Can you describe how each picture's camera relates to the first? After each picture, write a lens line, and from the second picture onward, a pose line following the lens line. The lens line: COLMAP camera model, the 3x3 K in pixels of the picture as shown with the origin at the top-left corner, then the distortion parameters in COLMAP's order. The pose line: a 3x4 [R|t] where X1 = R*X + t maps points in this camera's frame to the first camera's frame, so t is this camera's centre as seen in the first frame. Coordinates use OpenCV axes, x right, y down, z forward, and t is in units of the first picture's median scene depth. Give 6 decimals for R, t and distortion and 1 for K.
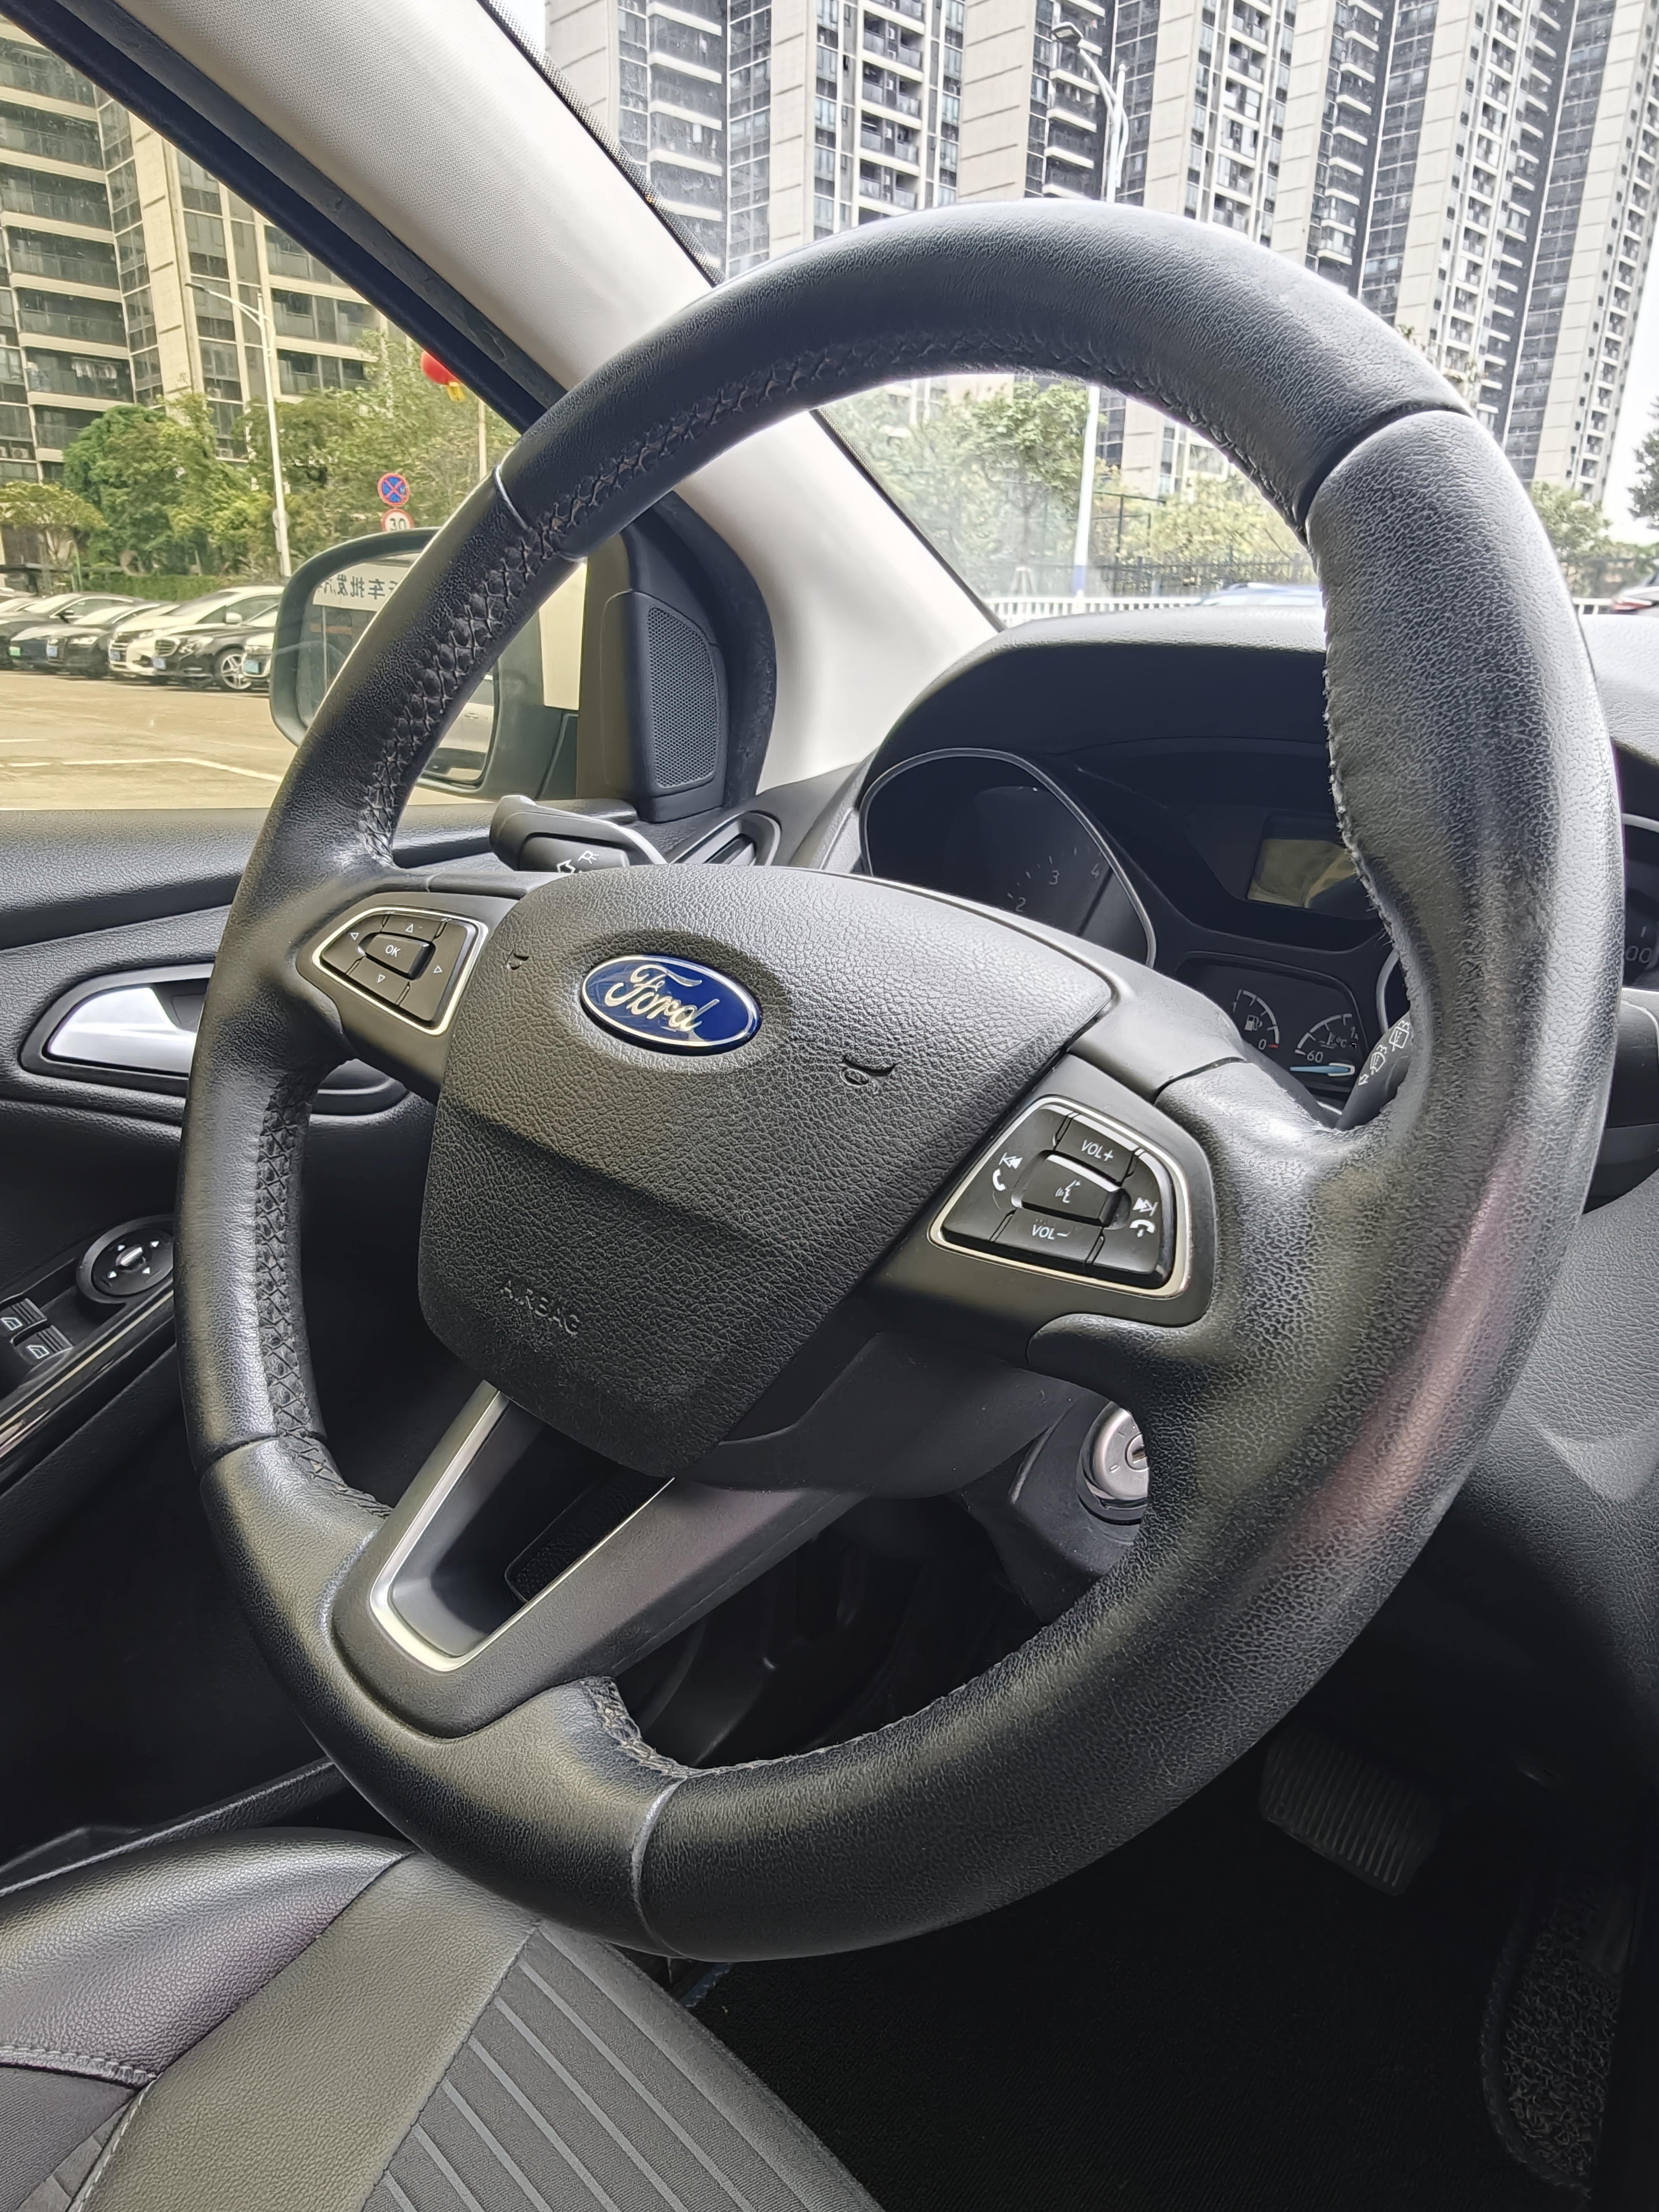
lens RADIAL K [[1409.6, 0, 826.2], [0, 1409.6, 1119.6], [0, 0, 1]] dist [0.028395, 0.000157]
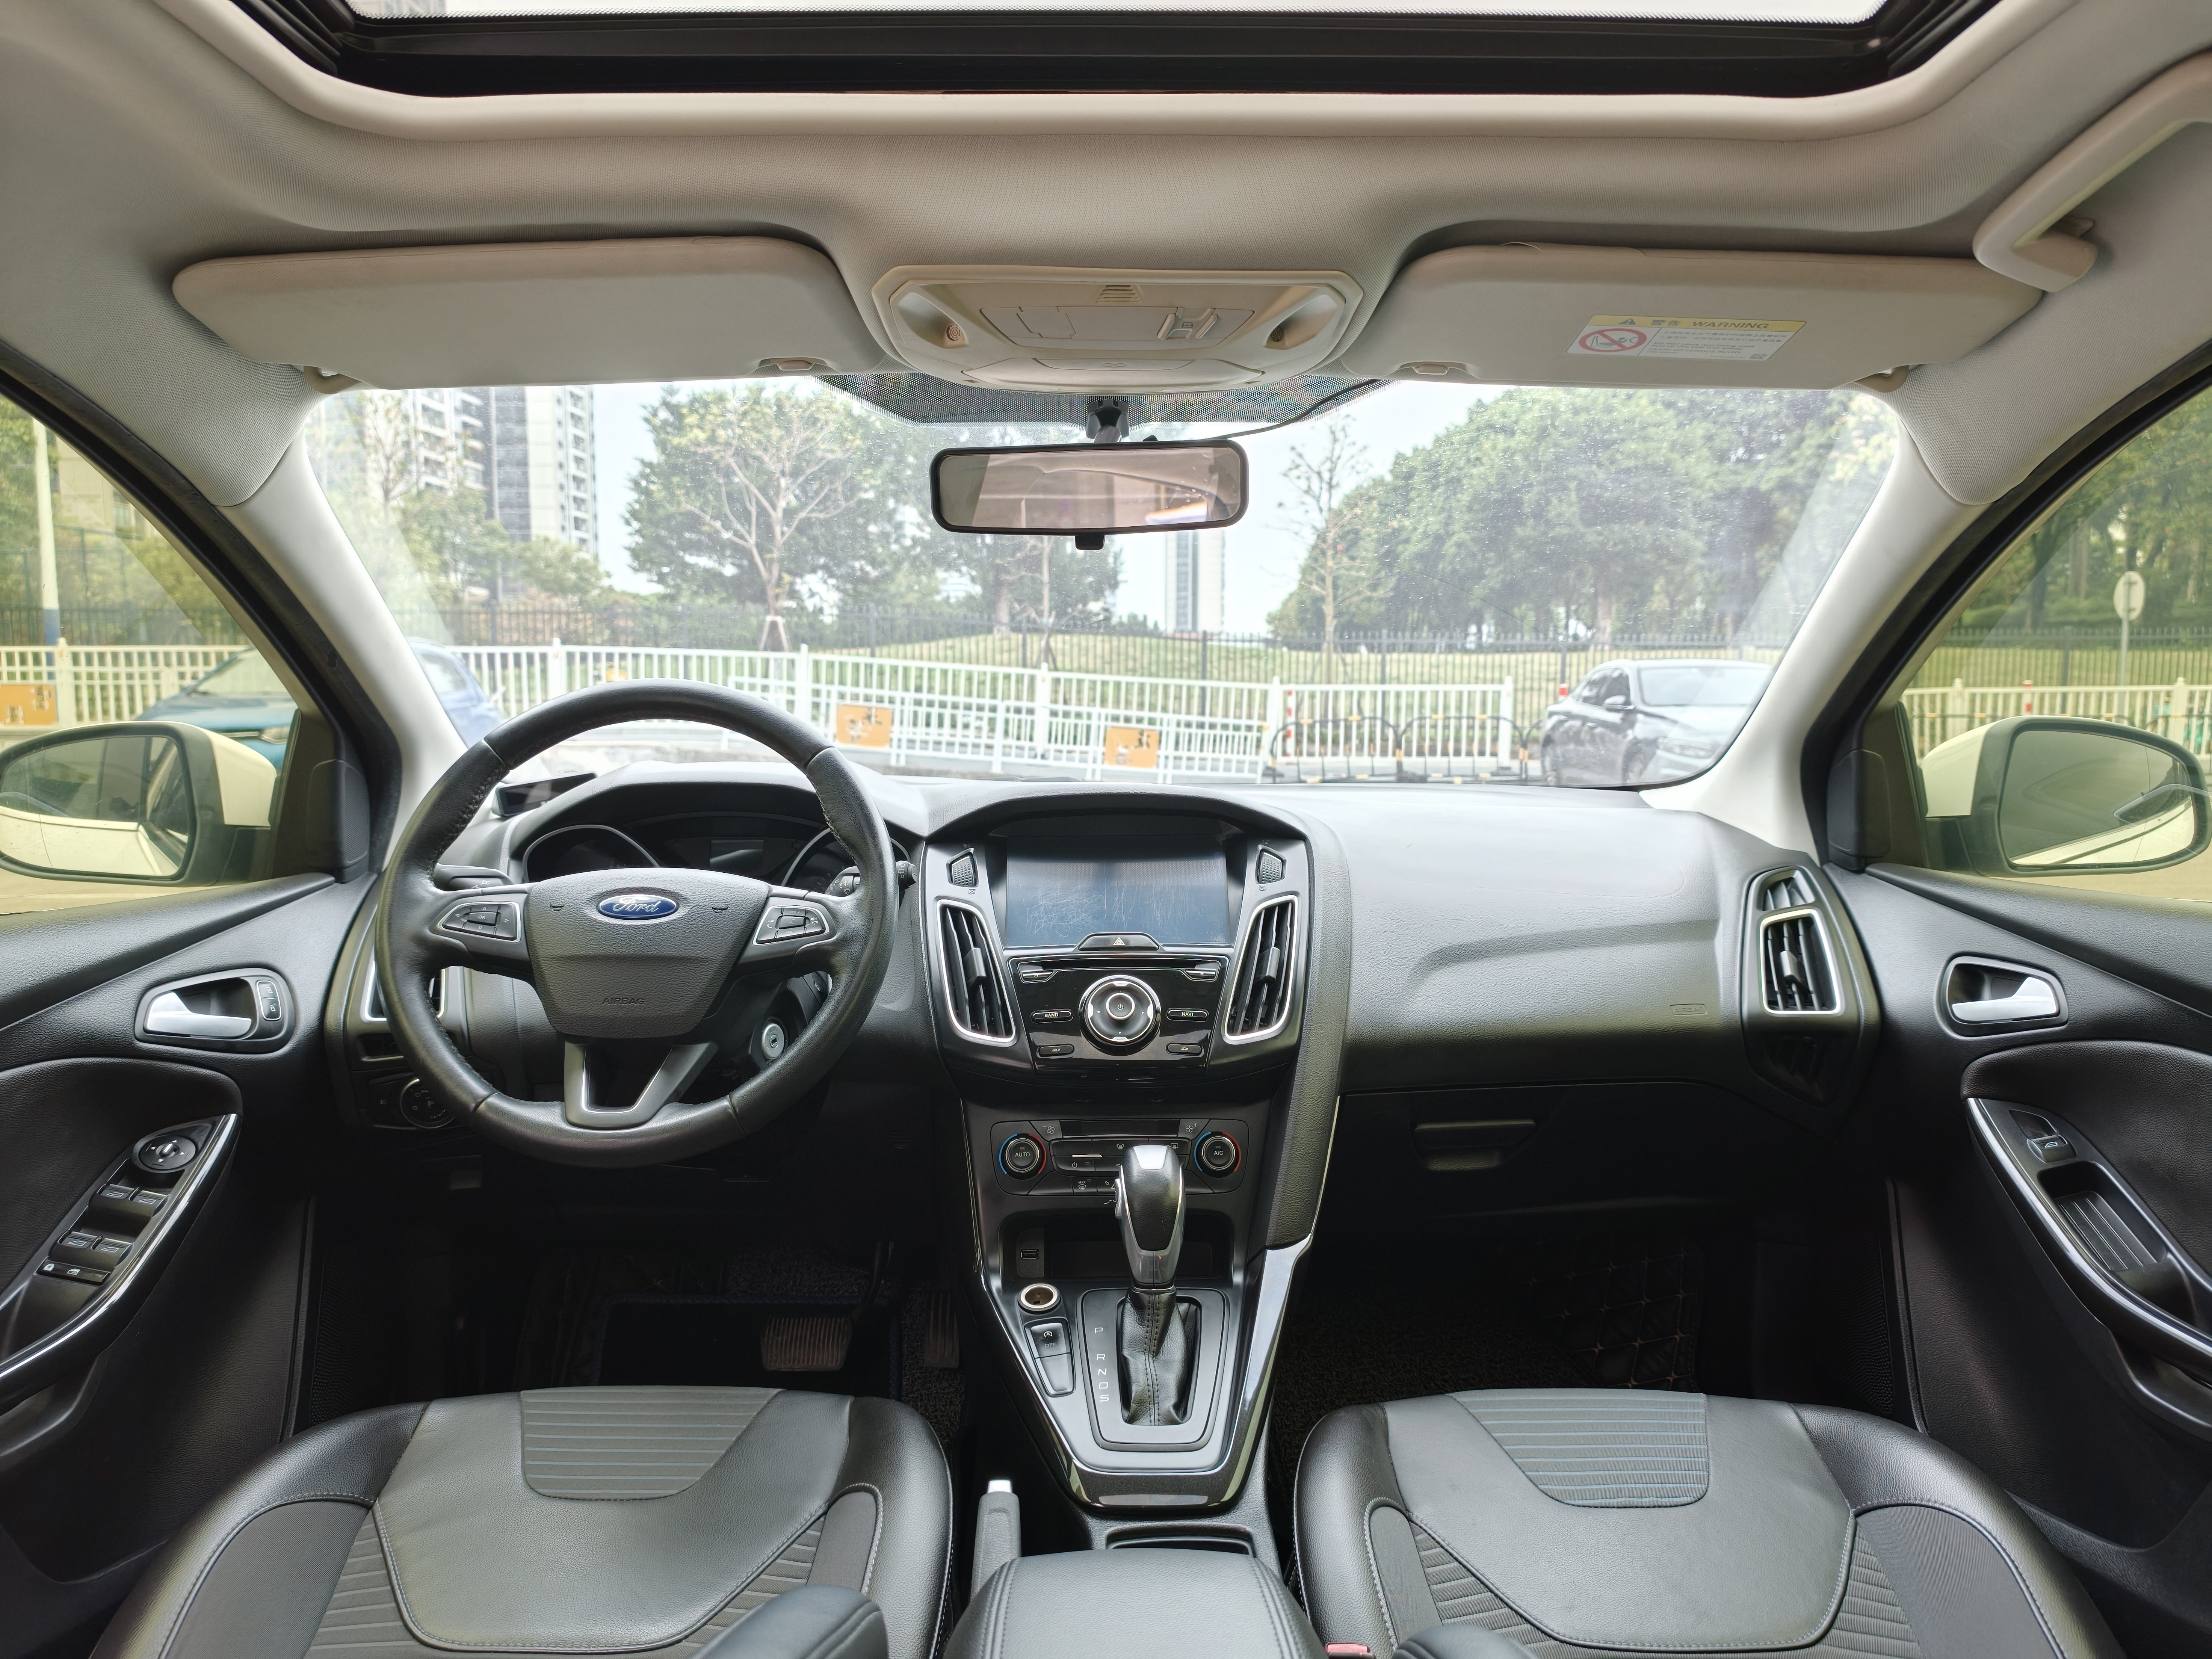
lens RADIAL K [[1543.8, 0, 1118.0], [0, 1543.8, 833.4], [0, 0, 1]] dist [0.007719, -0.026104]
pose [[0.708370, -0.092943, 0.699695, -0.047365], [0.247192, 0.961182, -0.122580, 0.012173], [-0.661141, 0.259791, 0.703847, -0.059992]]
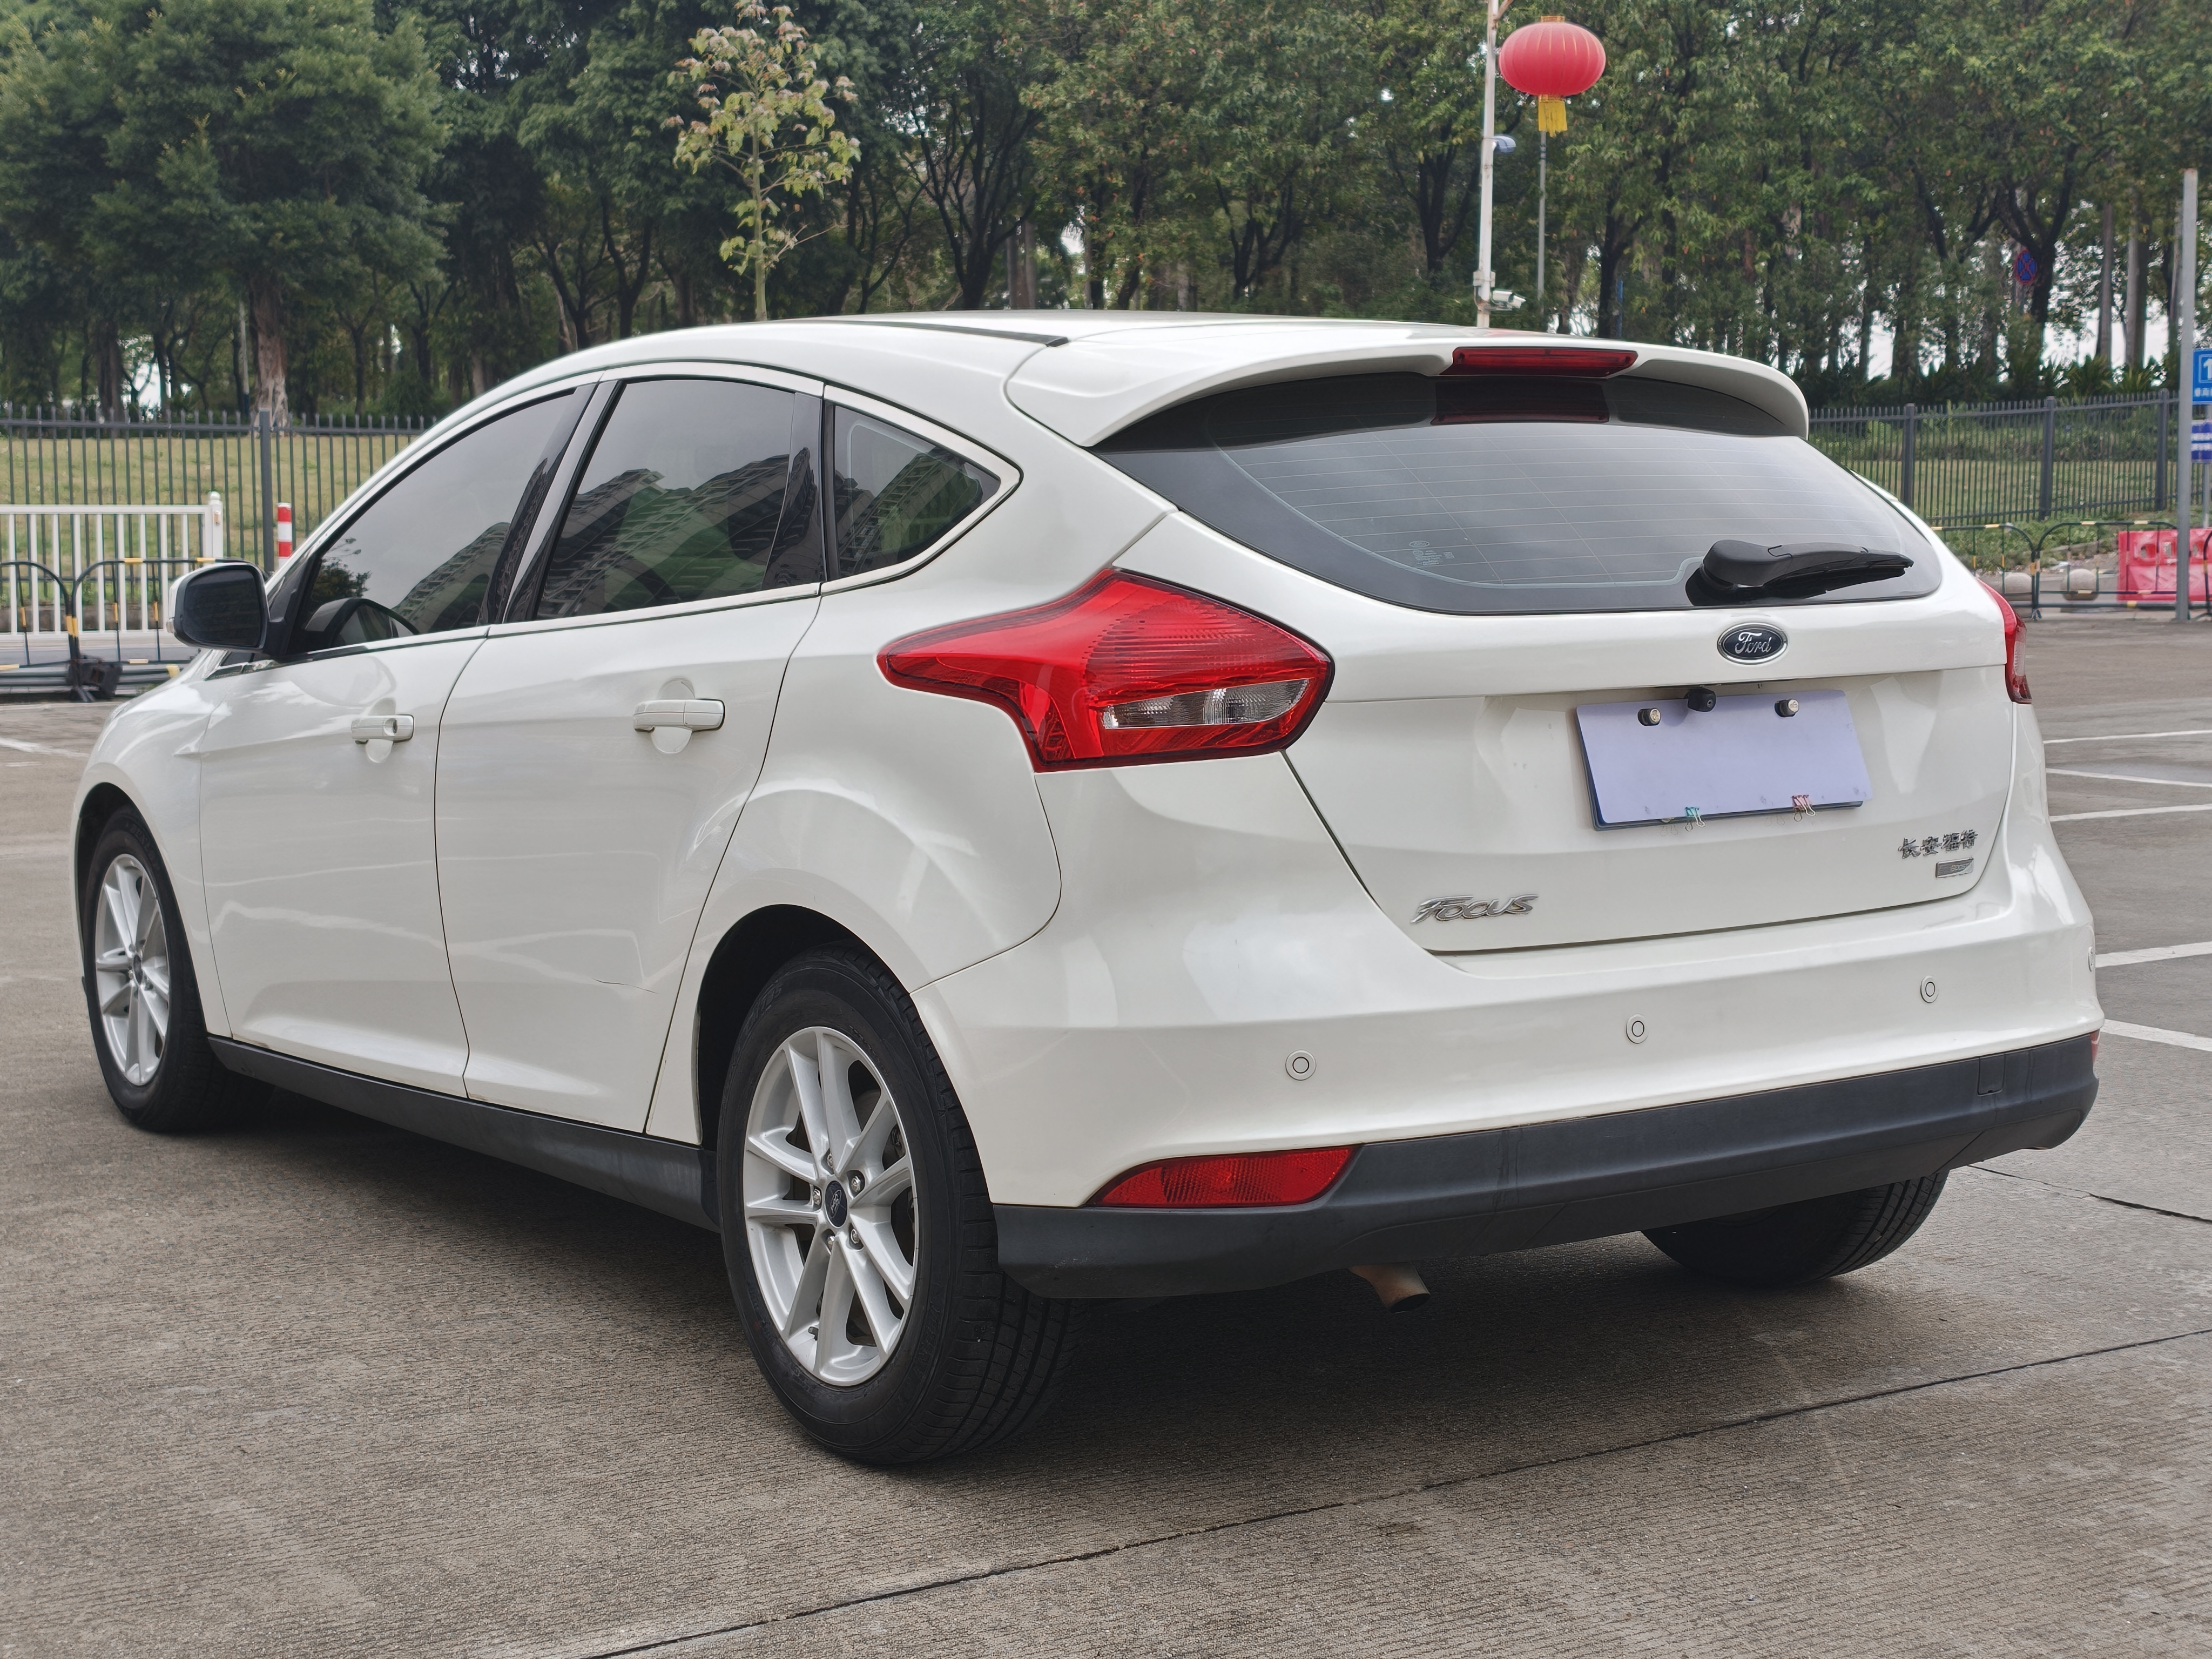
lens RADIAL K [[3166.7, 0, 1132.4], [0, 3166.7, 824.6], [0, 0, 1]] dist [0.178147, -0.504540]
pose [[0.198065, -0.127348, 0.971881, -0.445180], [0.327291, 0.943209, 0.056891, 0.023185], [-0.923932, 0.306820, 0.228496, -0.141998]]
